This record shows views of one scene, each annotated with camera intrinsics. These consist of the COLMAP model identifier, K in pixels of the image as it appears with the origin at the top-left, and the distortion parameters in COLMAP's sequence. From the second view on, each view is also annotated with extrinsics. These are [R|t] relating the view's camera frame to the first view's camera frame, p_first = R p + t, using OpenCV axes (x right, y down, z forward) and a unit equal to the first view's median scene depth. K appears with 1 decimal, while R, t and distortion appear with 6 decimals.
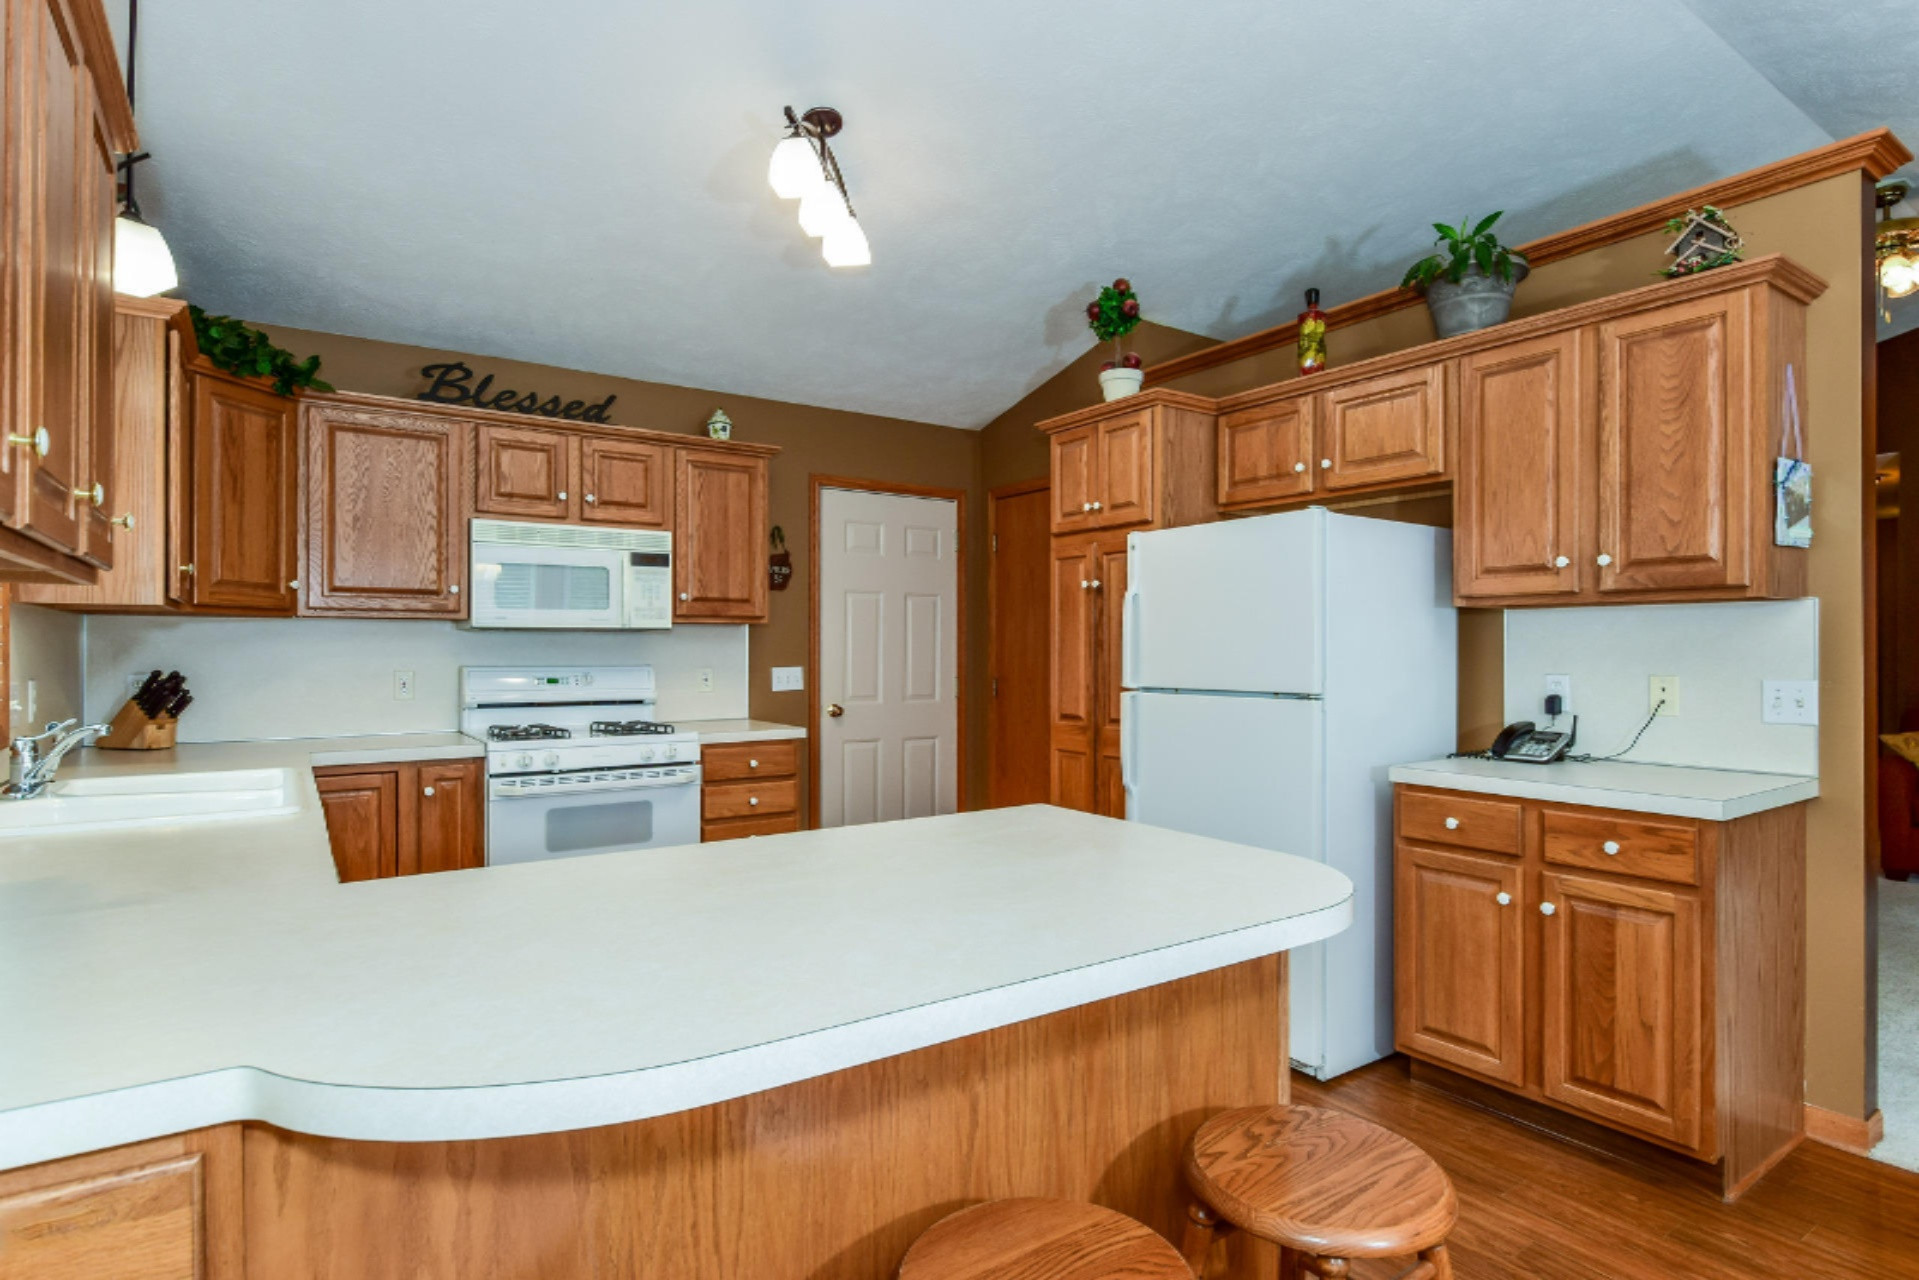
lens RADIAL K [[986.1, 0, 961.1], [0, 986.1, 649.8], [0, 0, 1]] dist [-0.006131, -0.000081]
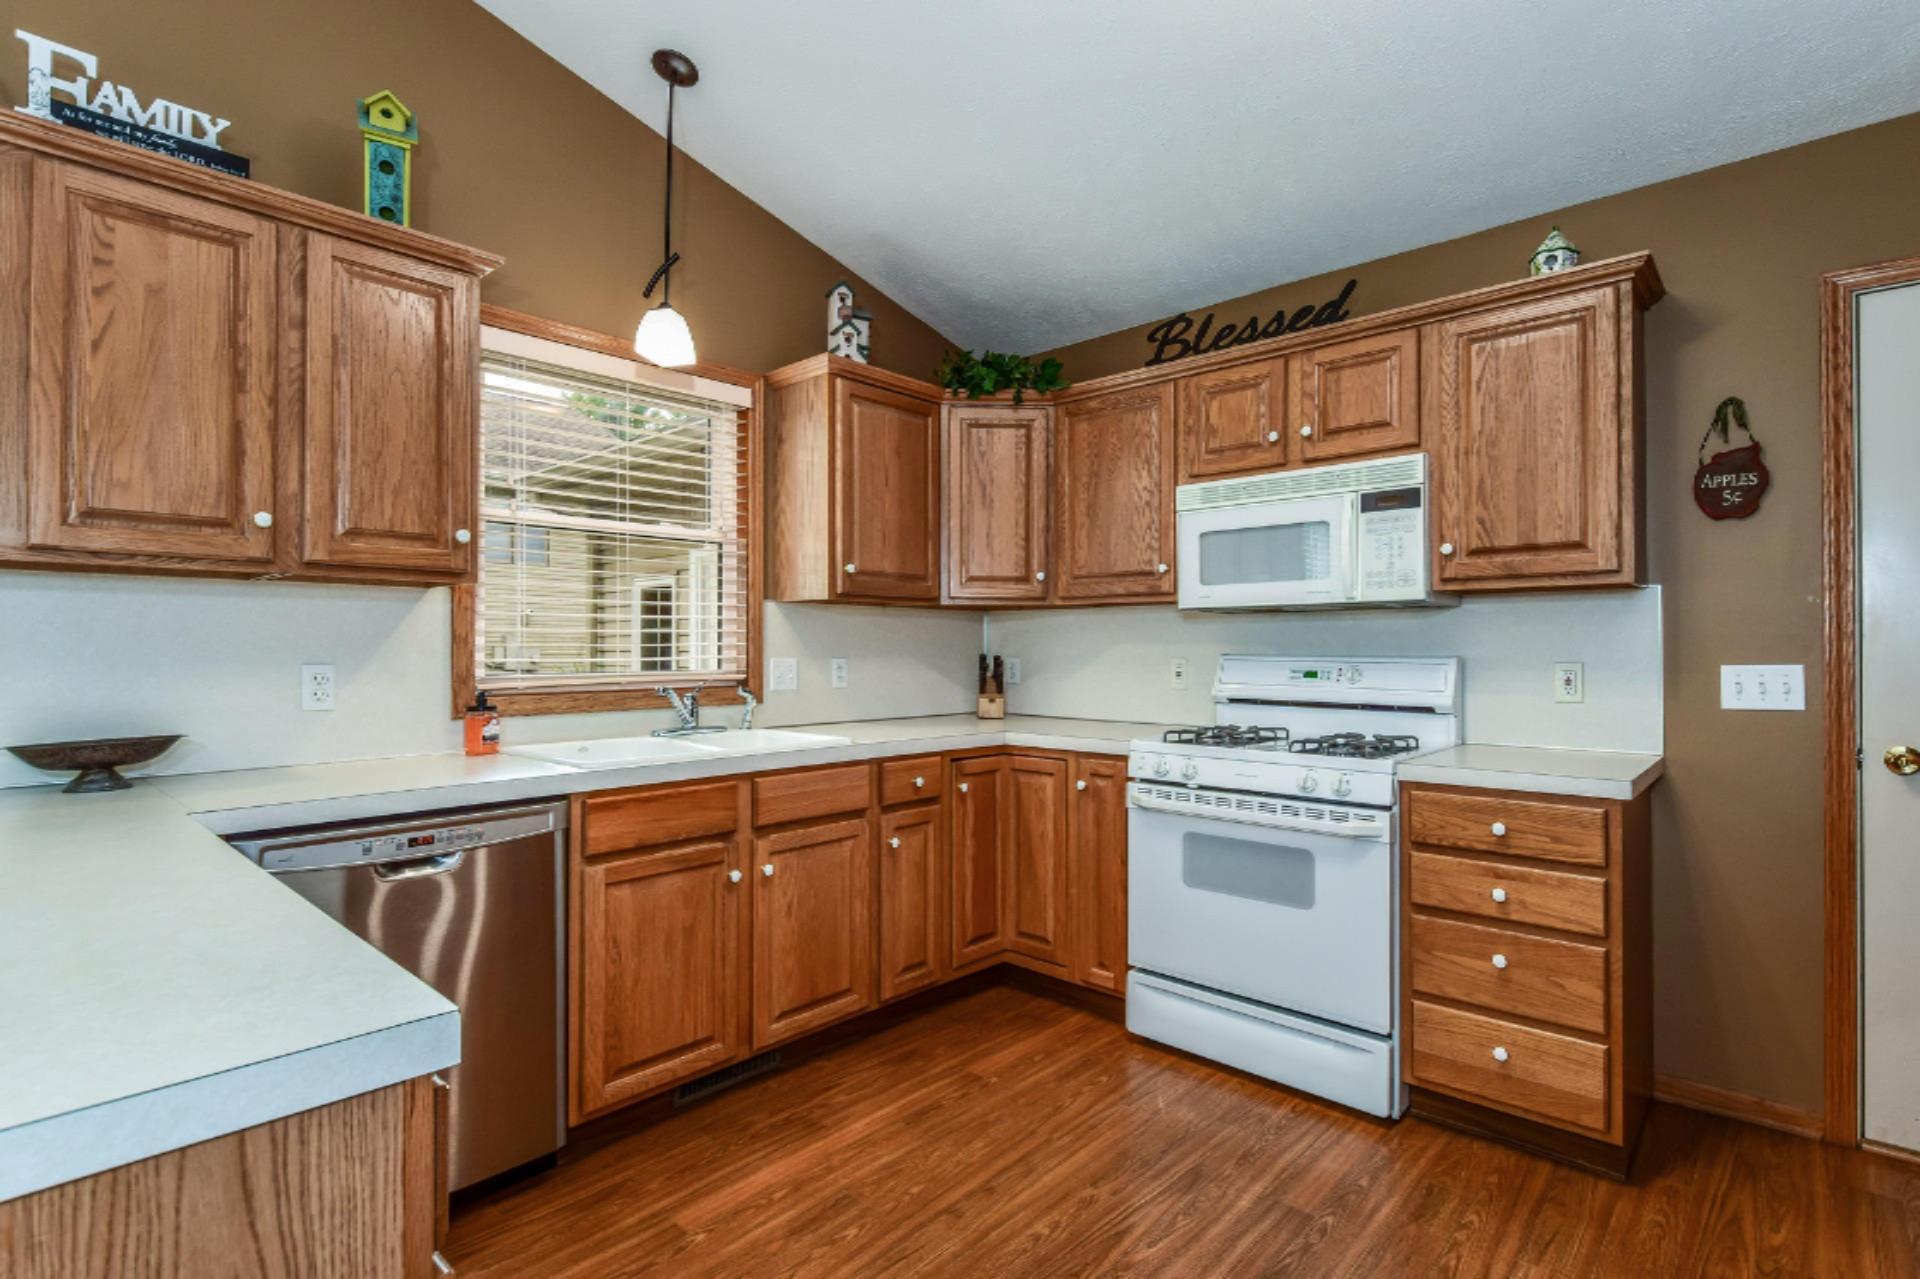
lens RADIAL K [[923.7, 0, 934.7], [0, 923.7, 640.1], [0, 0, 1]] dist [0.012335, -0.006229]
pose [[0.219431, -0.006789, -0.975604, 0.253874], [-0.000881, 0.999974, -0.007156, 0.010458], [0.975628, 0.002430, 0.219419, 0.588059]]
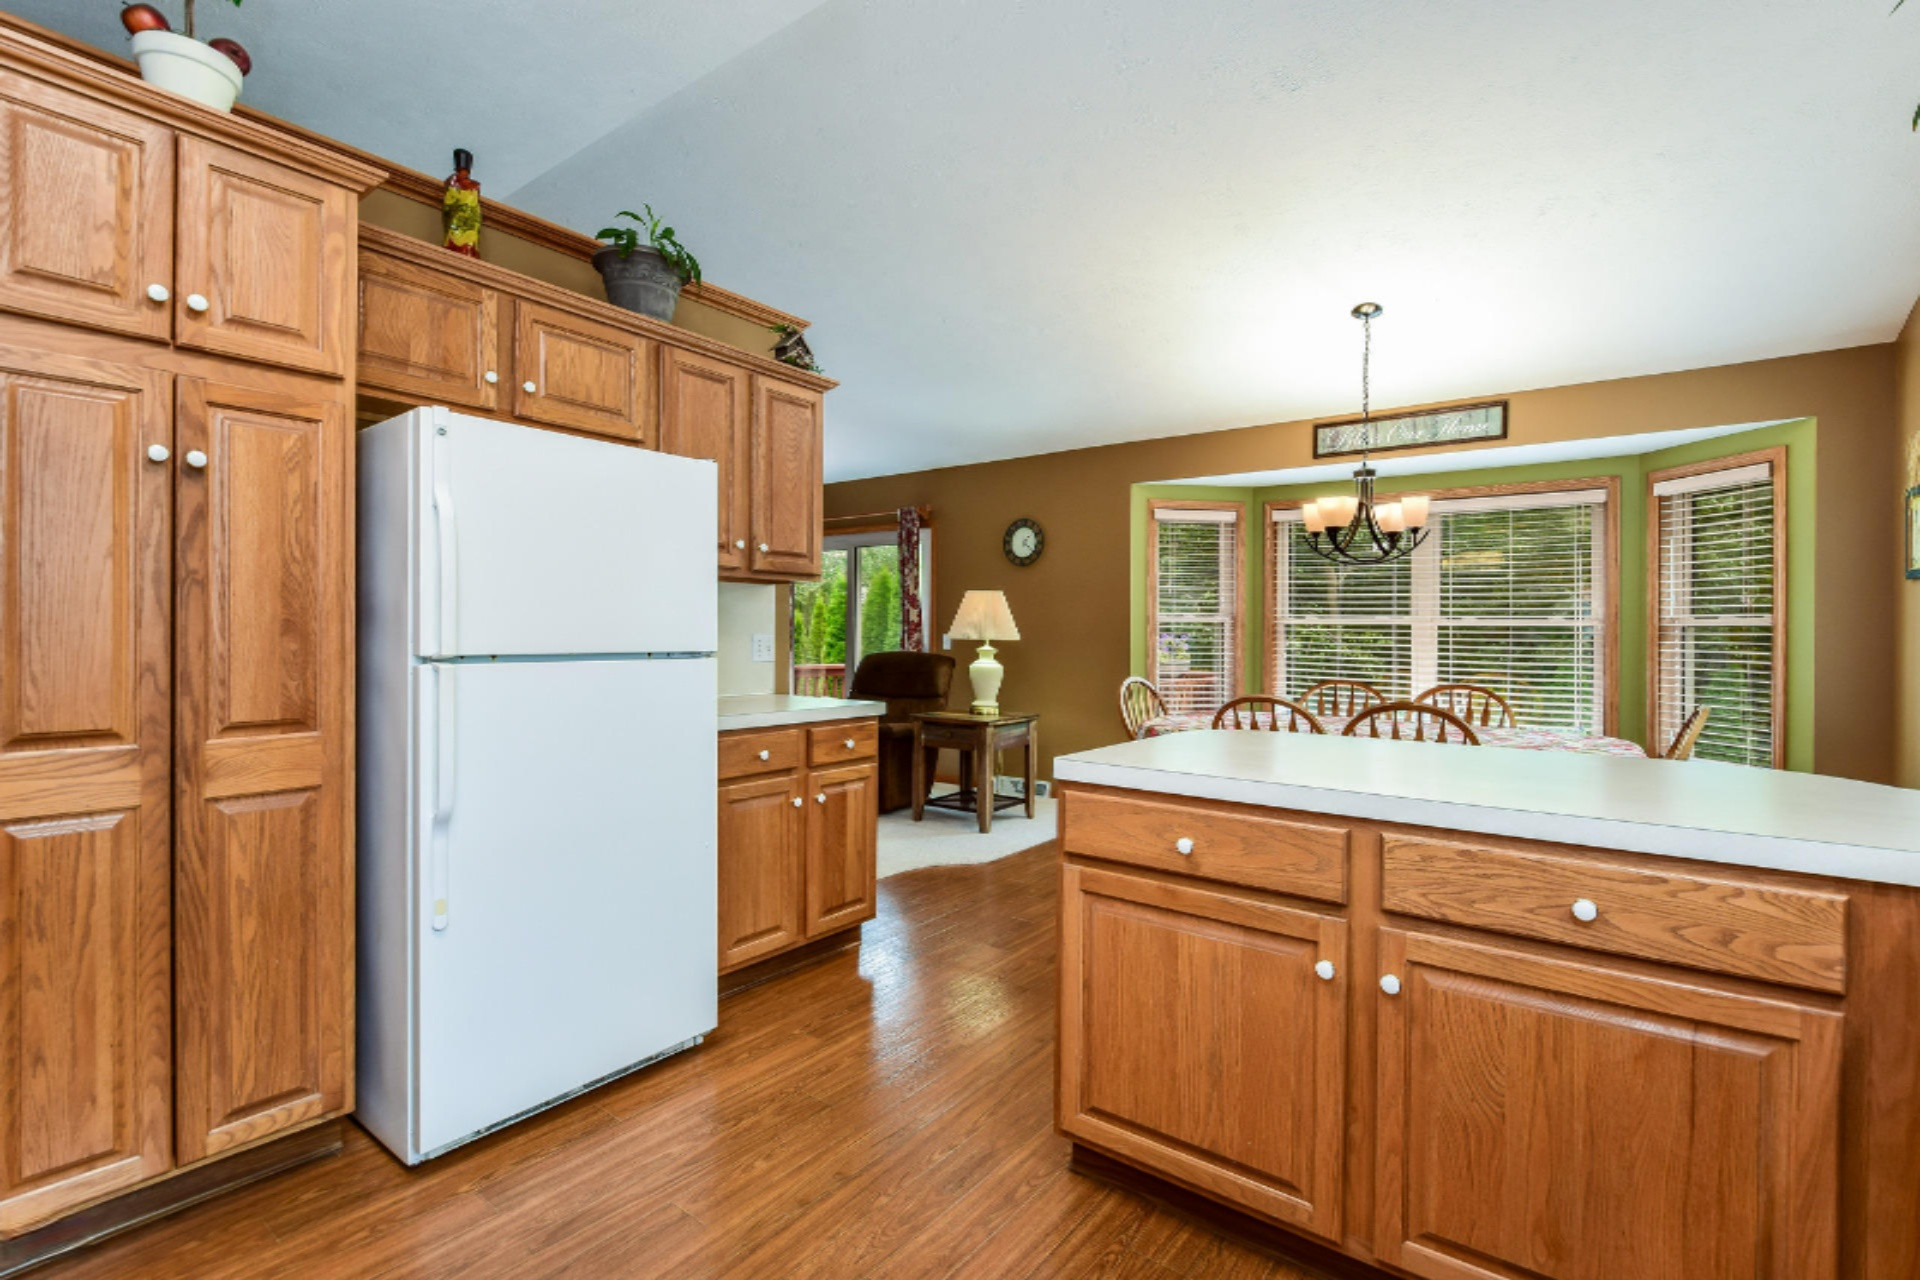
lens RADIAL K [[886.3, 0, 962.0], [0, 886.3, 635.4], [0, 0, 1]] dist [0.015926, -0.001968]
pose [[-0.325910, -0.004635, 0.945390, -0.395248], [-0.009783, 0.999951, 0.001530, 0.017187], [-0.945350, -0.008751, -0.325939, 0.736287]]
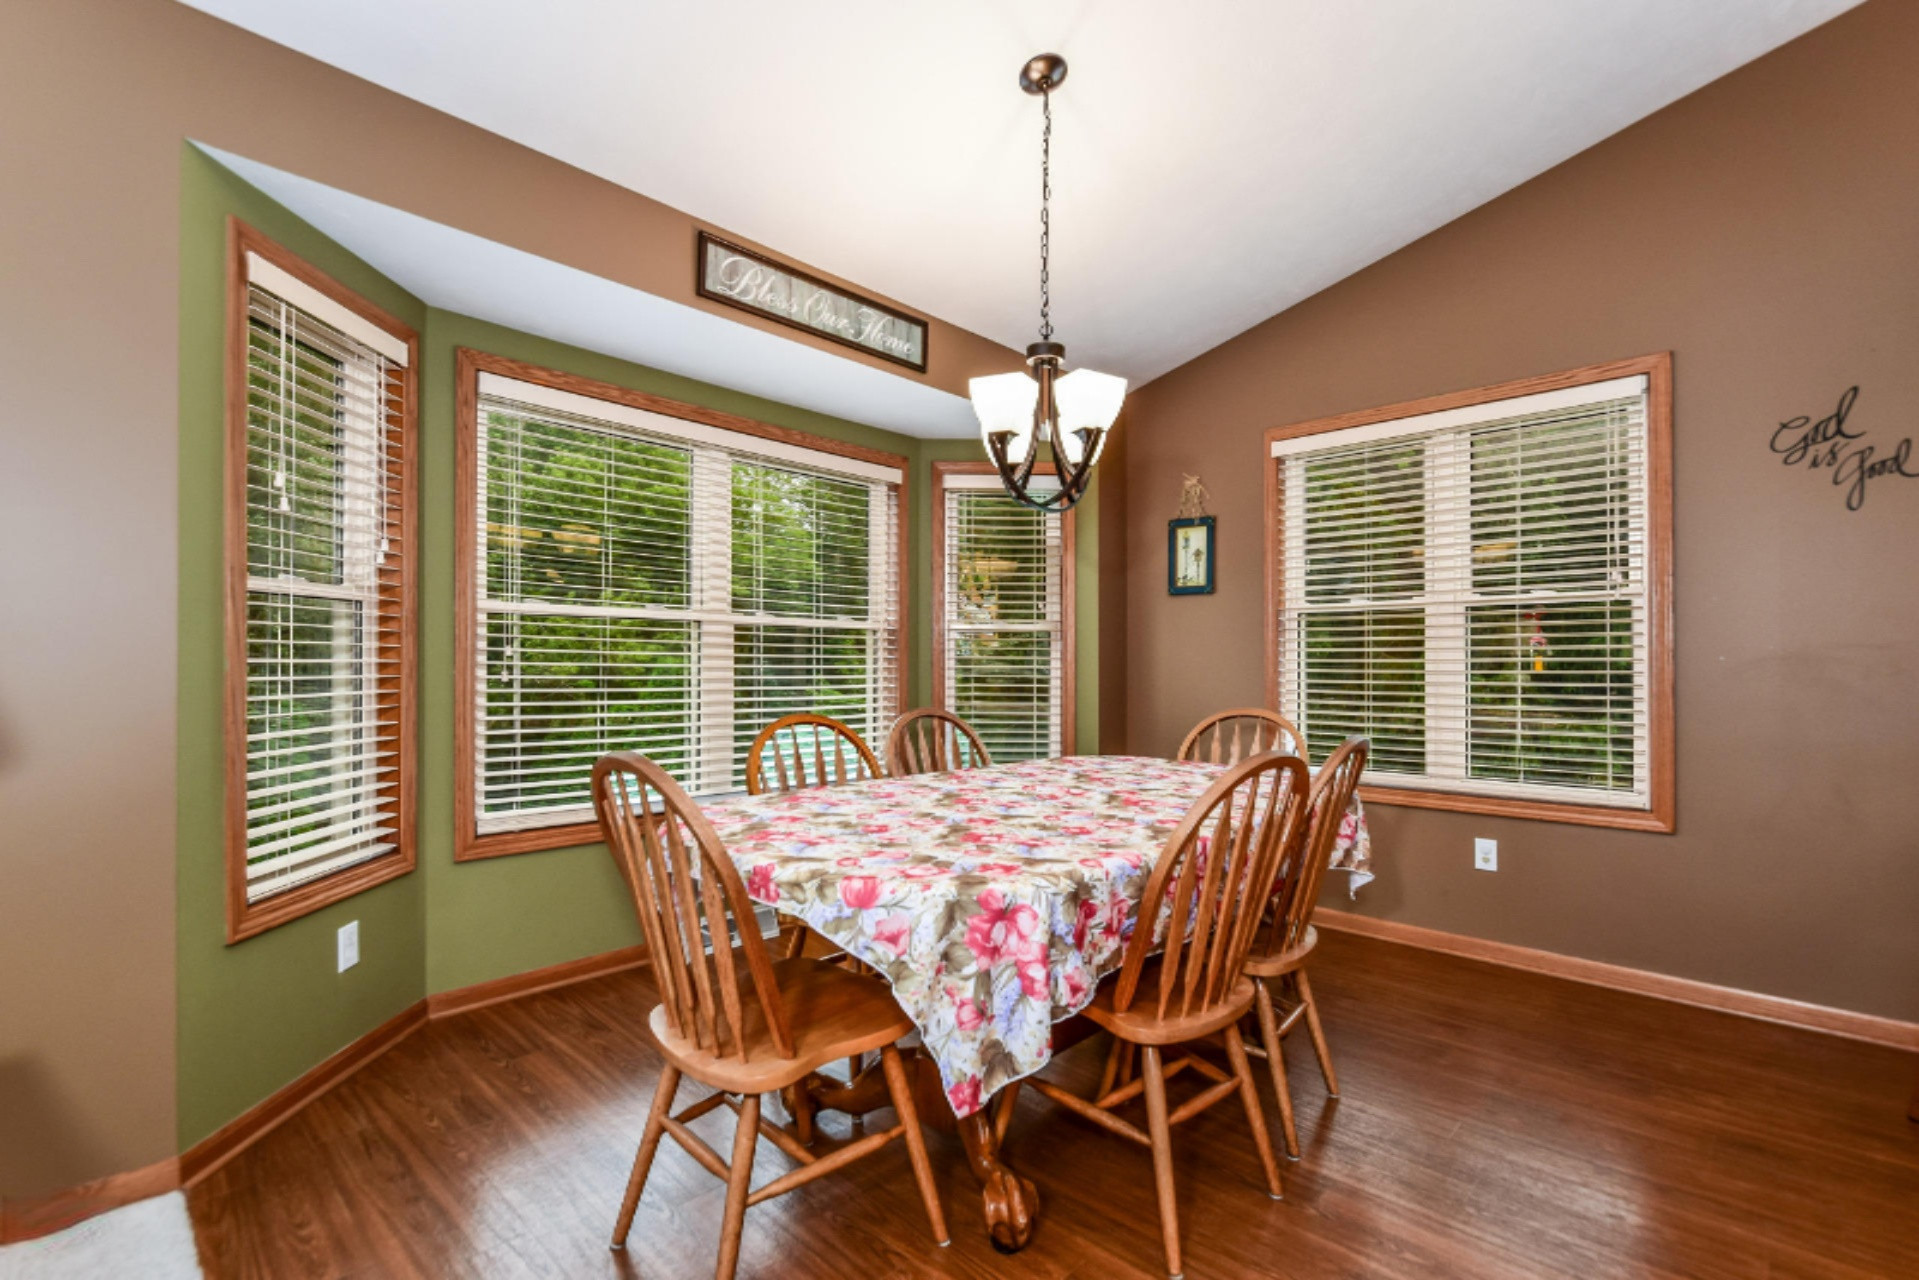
lens RADIAL K [[851.5, 0, 971.7], [0, 851.5, 641.0], [0, 0, 1]] dist [-0.001949, 0.000495]
pose [[-0.979505, -0.005715, -0.201337, 0.589069], [-0.002238, 0.999844, -0.017495, 0.028740], [0.201405, -0.016686, -0.979366, 0.500254]]
